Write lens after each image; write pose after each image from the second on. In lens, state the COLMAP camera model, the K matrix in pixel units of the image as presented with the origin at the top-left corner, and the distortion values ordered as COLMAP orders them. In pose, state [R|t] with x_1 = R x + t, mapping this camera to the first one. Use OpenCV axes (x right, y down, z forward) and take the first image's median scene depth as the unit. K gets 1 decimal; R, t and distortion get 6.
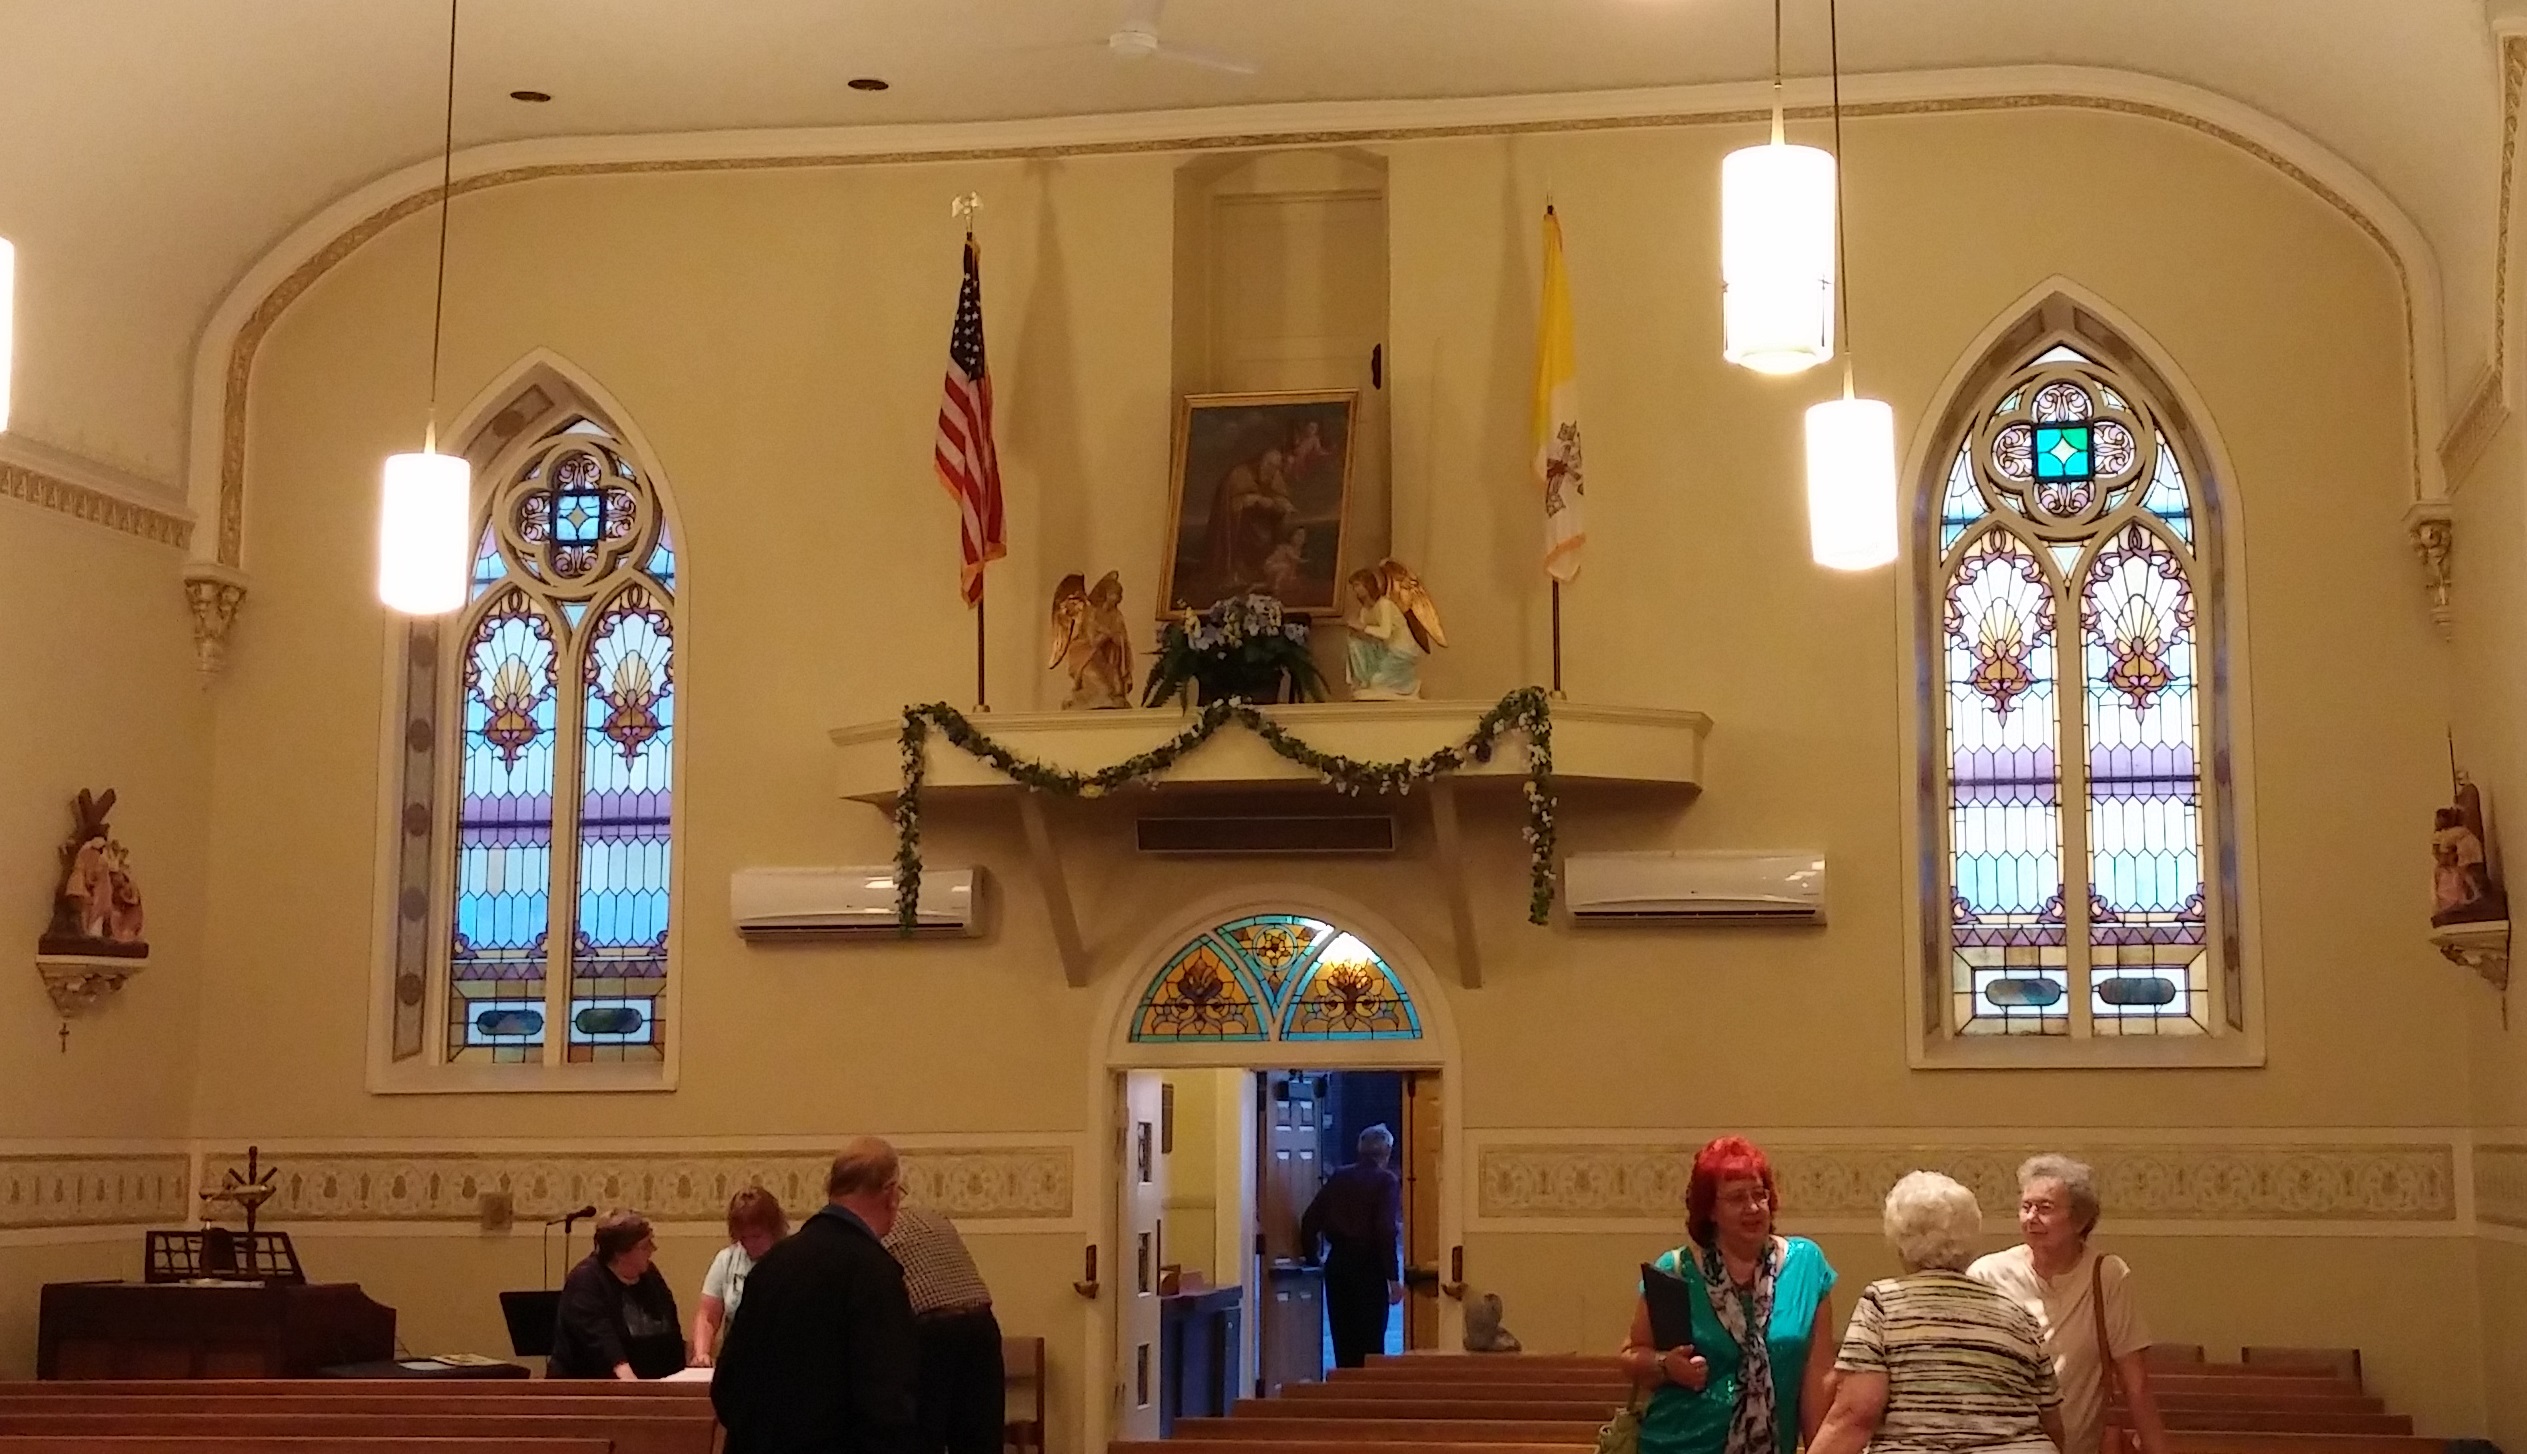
lens RADIAL K [[3764.6, 0, 1263.5], [0, 3764.6, 727.0], [0, 0, 1]] dist [0.006930, 0.000679]
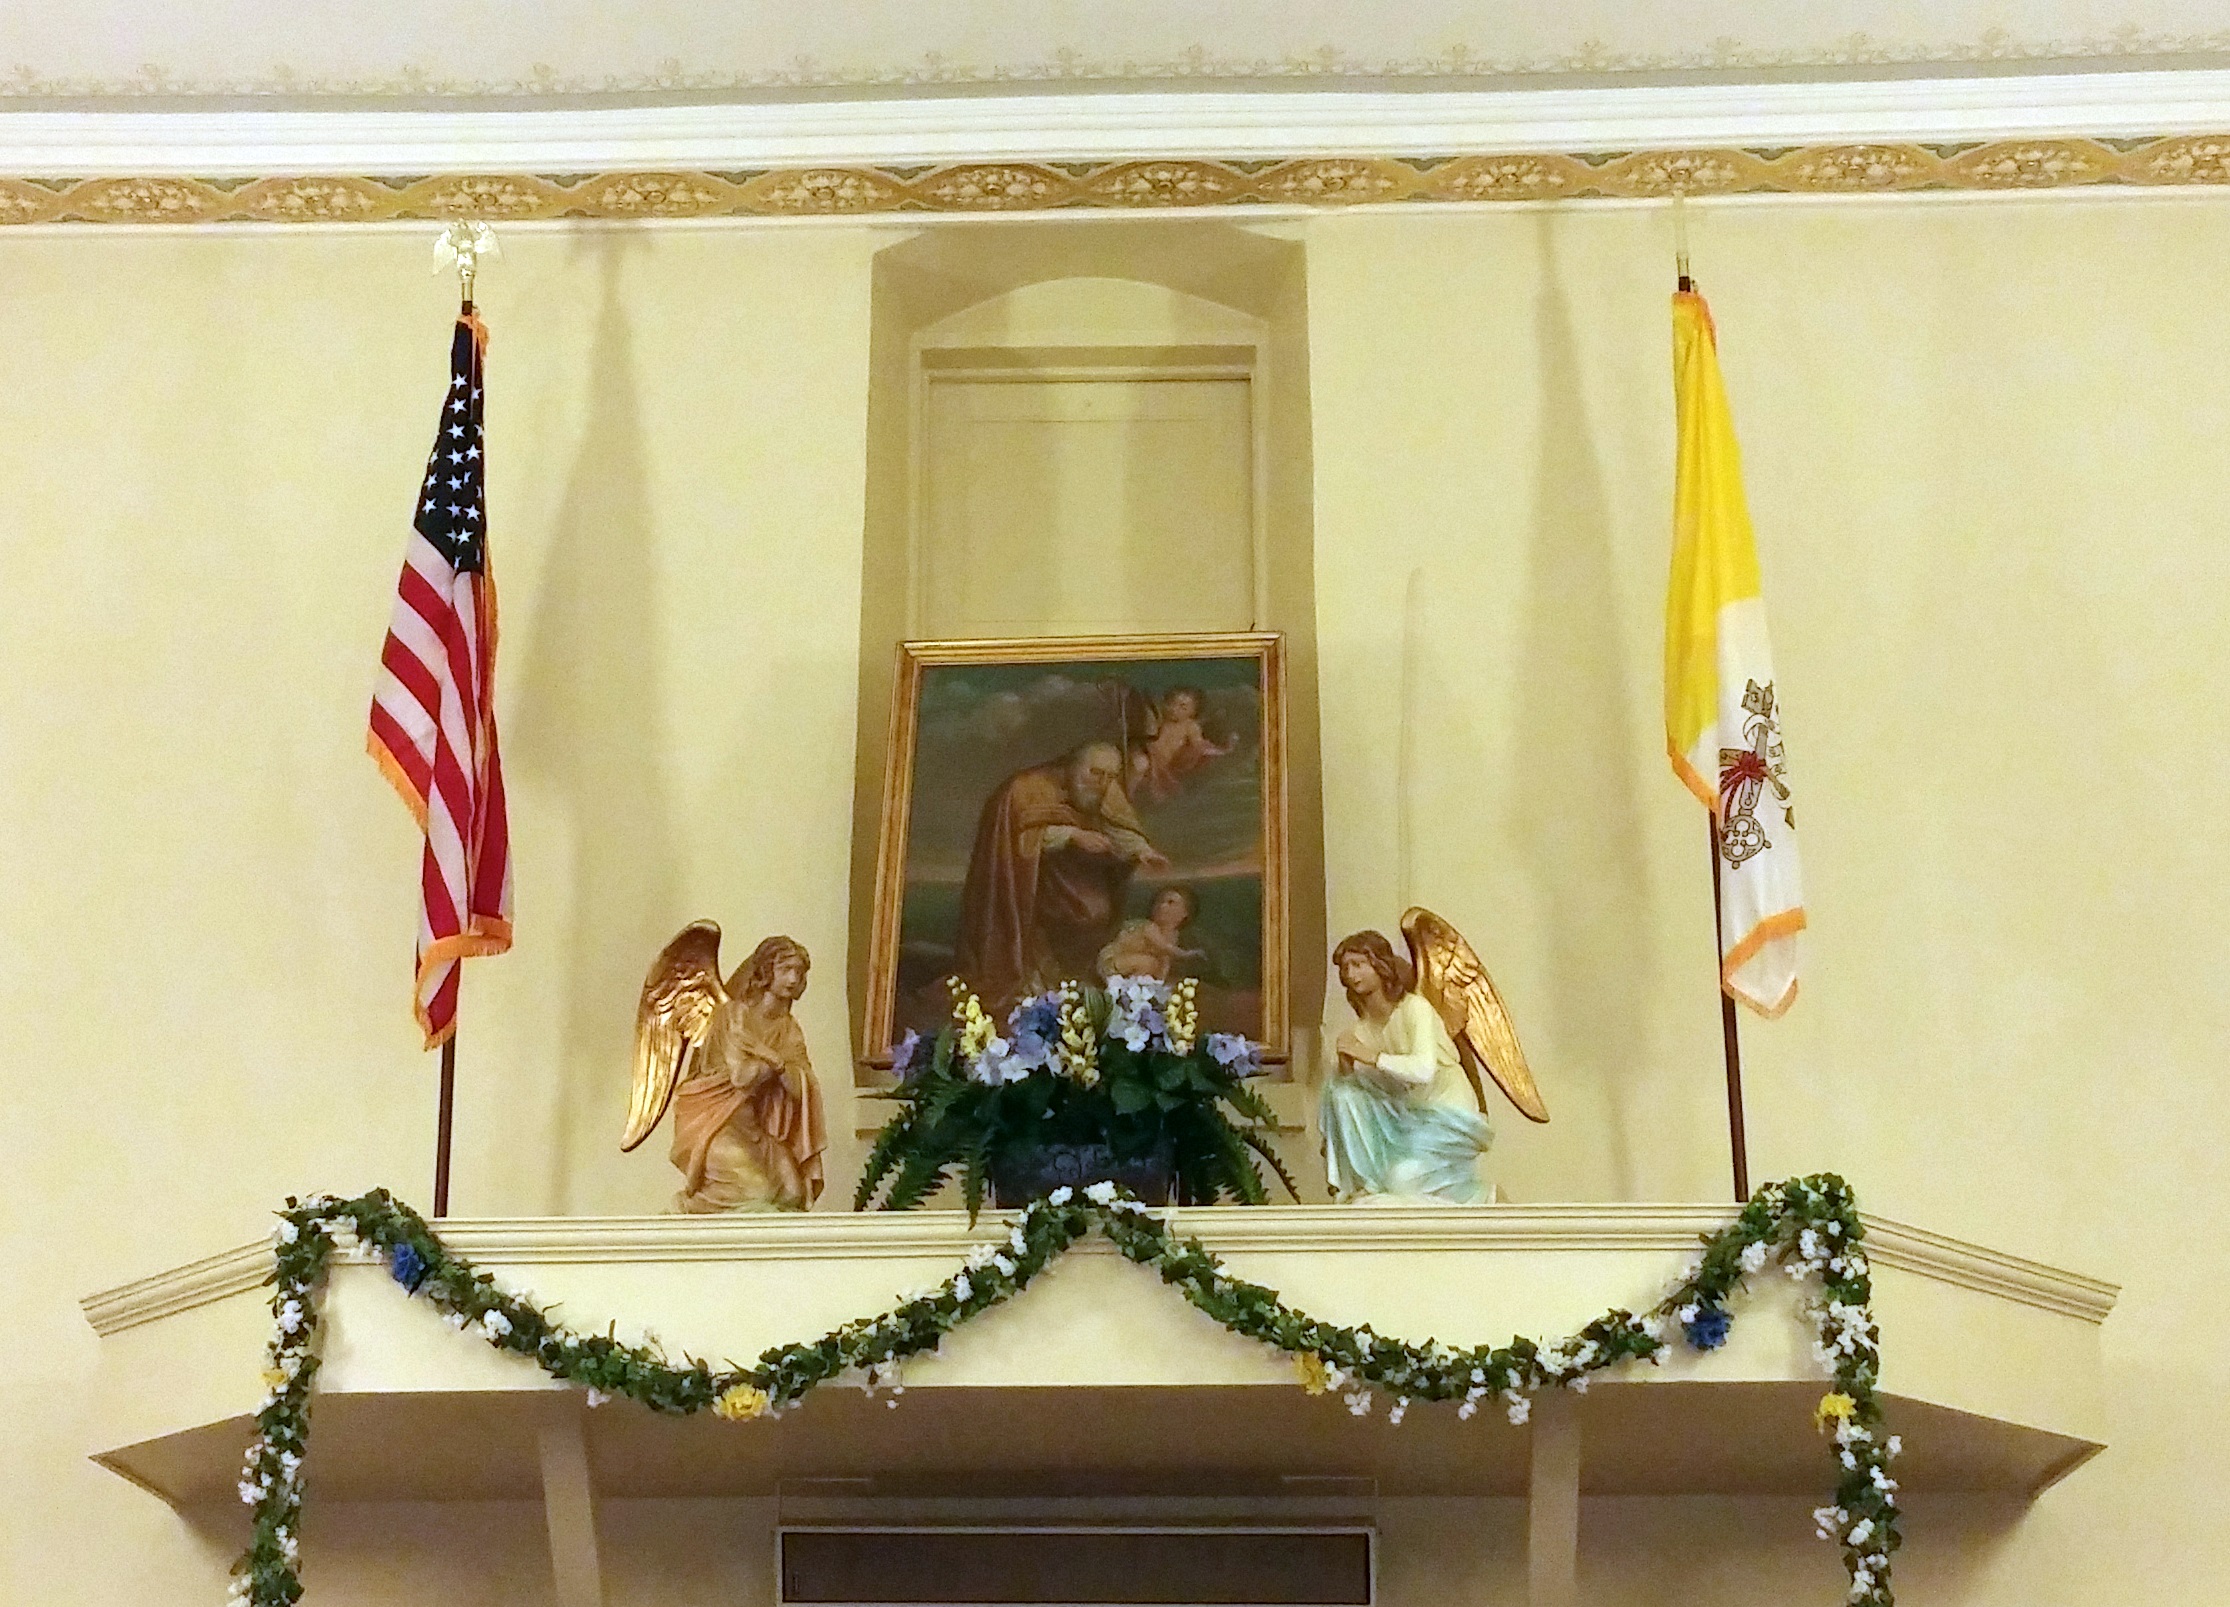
lens RADIAL K [[3779.7, 0, 1035.2], [0, 3779.7, 802.7], [0, 0, 1]] dist [0.039628, 0.060053]
pose [[0.989093, 0.057693, 0.135520, -0.072460], [-0.021163, 0.966212, -0.256878, 0.057908], [-0.145761, 0.251208, 0.956895, 0.573995]]
